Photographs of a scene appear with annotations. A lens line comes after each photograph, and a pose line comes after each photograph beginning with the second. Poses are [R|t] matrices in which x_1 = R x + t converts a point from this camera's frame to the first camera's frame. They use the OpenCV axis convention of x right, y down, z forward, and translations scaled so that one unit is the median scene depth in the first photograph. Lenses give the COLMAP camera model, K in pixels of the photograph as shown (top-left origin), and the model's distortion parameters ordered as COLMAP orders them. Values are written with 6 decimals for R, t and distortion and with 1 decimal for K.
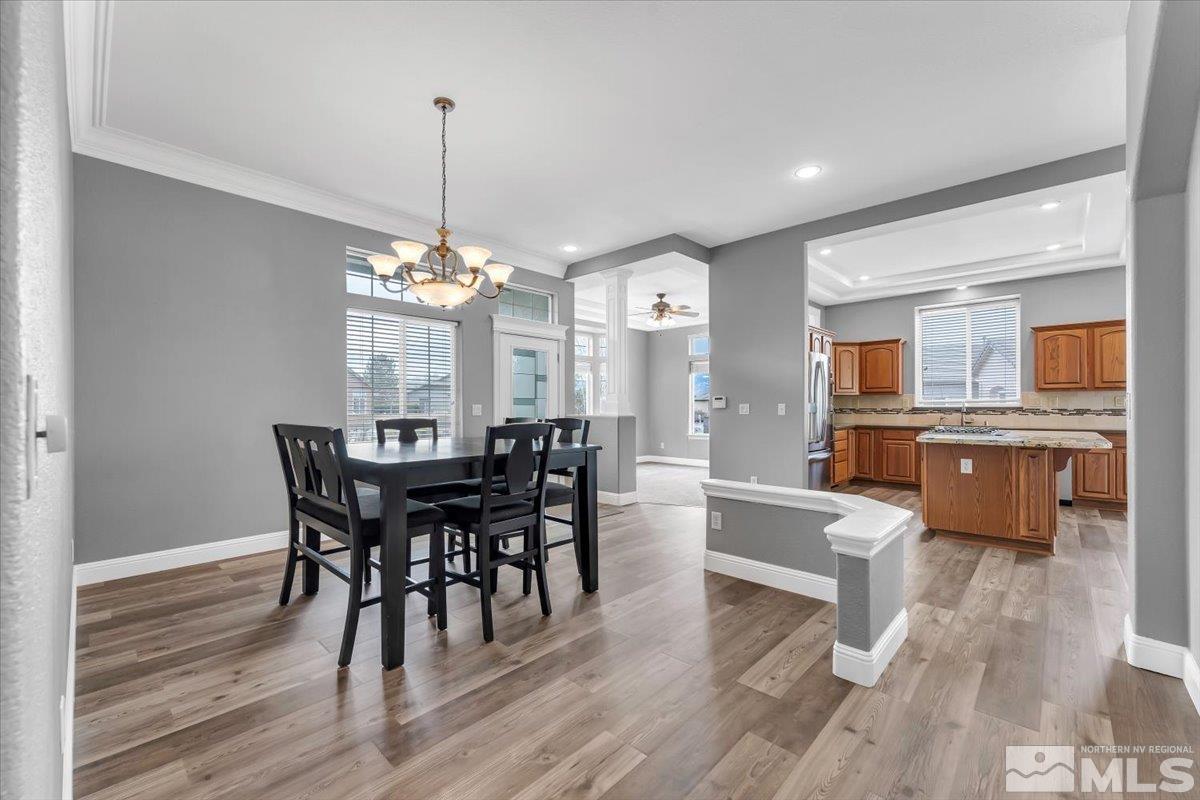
lens RADIAL K [[487.6, 0, 602.0], [0, 487.6, 402.4], [0, 0, 1]] dist [-0.000872, 0.000552]
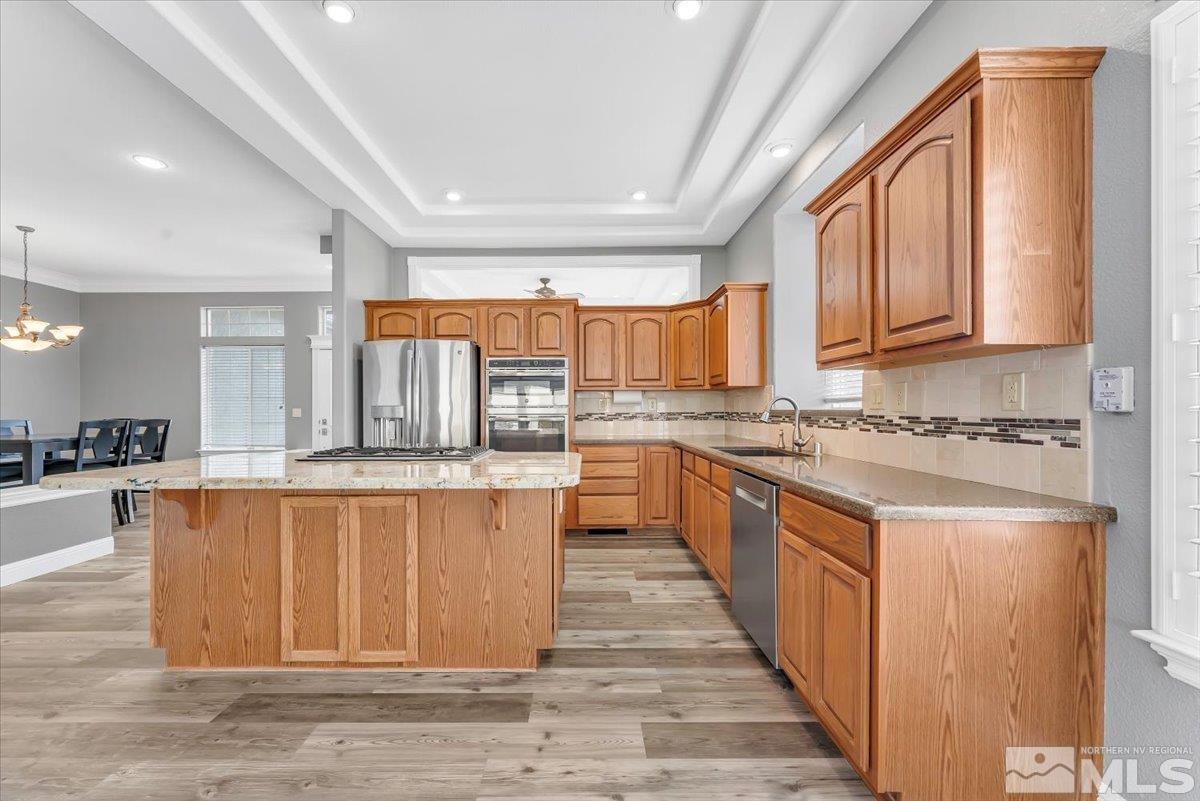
lens RADIAL K [[487.6, 0, 582.0], [0, 487.6, 410.0], [0, 0, 1]] dist [-0.000872, 0.000552]
pose [[0.679978, -0.000780, -0.733232, 0.949344], [0.010718, 0.999903, 0.008876, 0.003004], [0.733154, -0.013894, 0.679921, 0.545579]]
